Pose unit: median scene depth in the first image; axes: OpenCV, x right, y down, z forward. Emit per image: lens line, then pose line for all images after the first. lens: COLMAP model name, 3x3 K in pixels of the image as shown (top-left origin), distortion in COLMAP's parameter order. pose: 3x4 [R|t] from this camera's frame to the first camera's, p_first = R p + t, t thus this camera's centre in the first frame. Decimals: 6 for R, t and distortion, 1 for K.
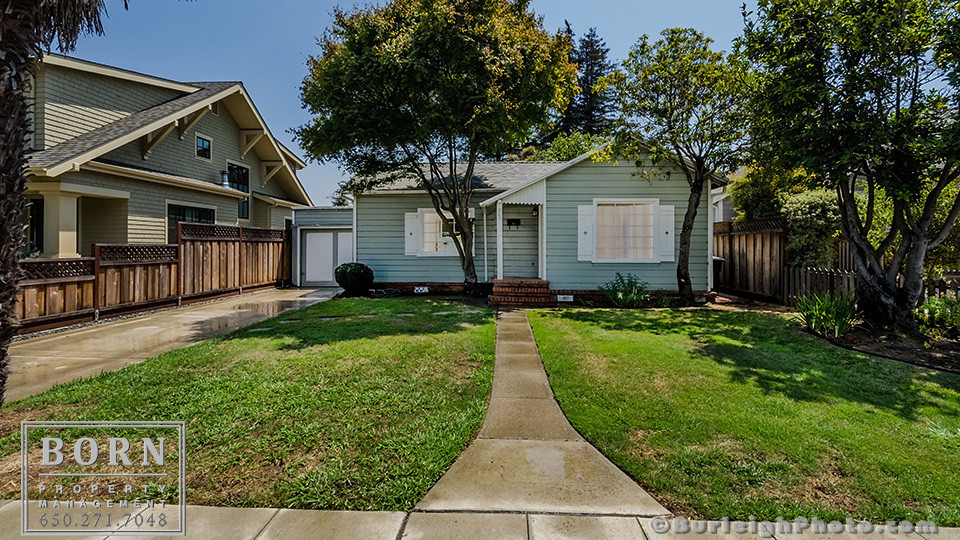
lens RADIAL K [[416.5, 0, 488.8], [0, 416.5, 242.0], [0, 0, 1]] dist [0.003867, -0.000060]
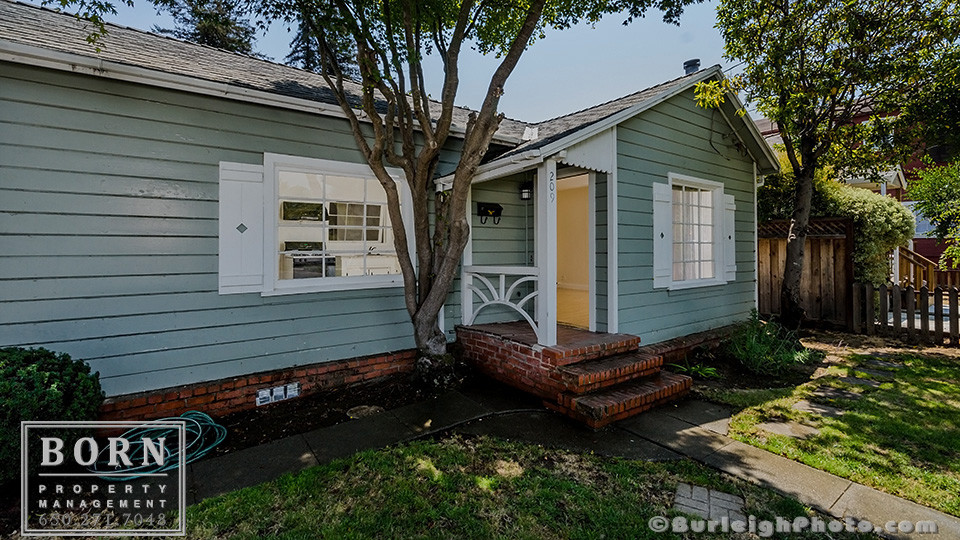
lens RADIAL K [[416.5, 0, 479.2], [0, 416.5, 239.8], [0, 0, 1]] dist [0.003867, -0.000060]
pose [[0.778012, 0.008797, 0.628187, -0.287568], [-0.005623, 0.999959, -0.007039, -0.010772], [-0.628224, 0.001945, 0.778030, 0.728576]]
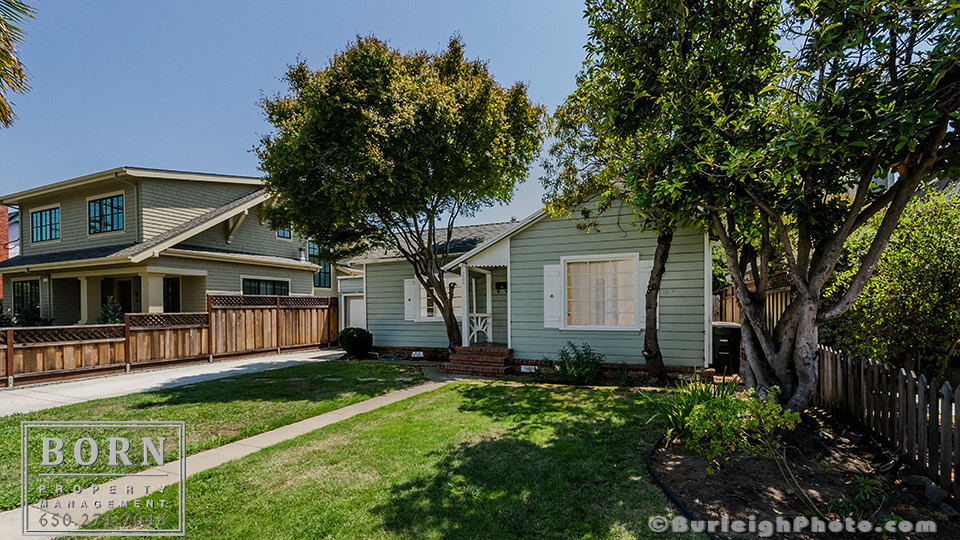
lens RADIAL K [[416.5, 0, 492.2], [0, 416.5, 309.8], [0, 0, 1]] dist [0.003867, -0.000060]
pose [[0.938149, -0.008395, -0.346130, 0.418729], [0.013586, 0.999829, 0.012572, -0.005881], [0.345965, -0.016497, 0.938102, 0.124178]]
